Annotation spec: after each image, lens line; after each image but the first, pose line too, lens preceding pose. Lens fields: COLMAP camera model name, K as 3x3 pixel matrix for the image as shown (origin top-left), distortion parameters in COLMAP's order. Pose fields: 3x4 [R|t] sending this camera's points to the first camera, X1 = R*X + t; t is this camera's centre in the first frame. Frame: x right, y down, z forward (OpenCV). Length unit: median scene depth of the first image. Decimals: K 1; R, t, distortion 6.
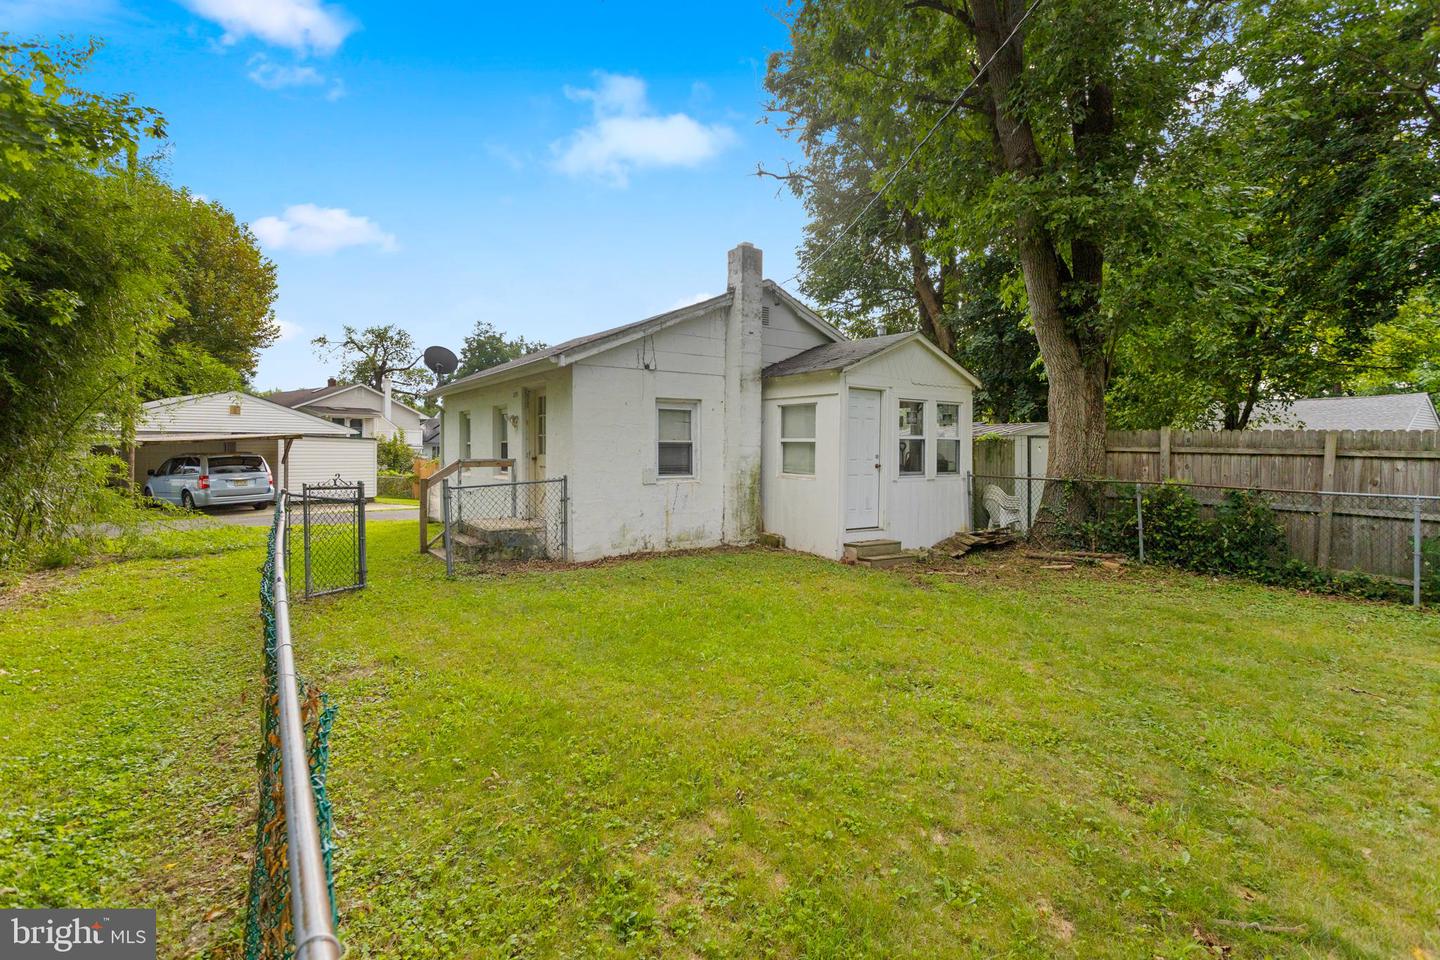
lens RADIAL K [[701.6, 0, 714.1], [0, 701.6, 460.4], [0, 0, 1]] dist [-0.014638, 0.000049]
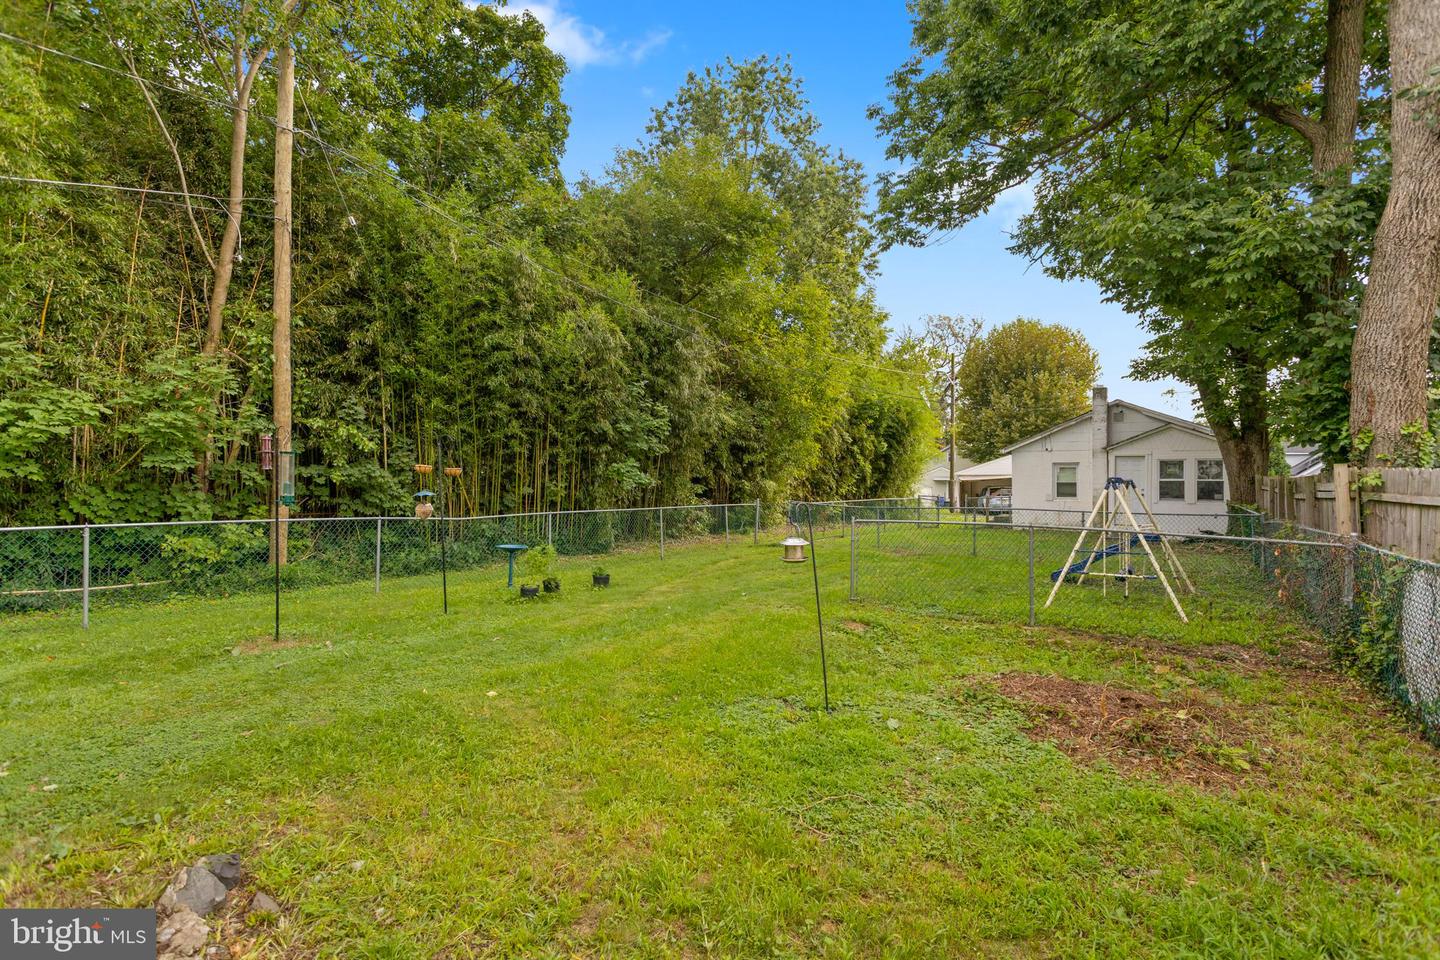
lens RADIAL K [[701.6, 0, 714.1], [0, 701.6, 460.4], [0, 0, 1]] dist [-0.014638, 0.000049]
pose [[0.313978, -0.026724, -0.949054, 1.611567], [-0.018955, 0.999228, -0.034407, 0.002274], [0.949241, 0.028792, 0.313229, -0.701967]]
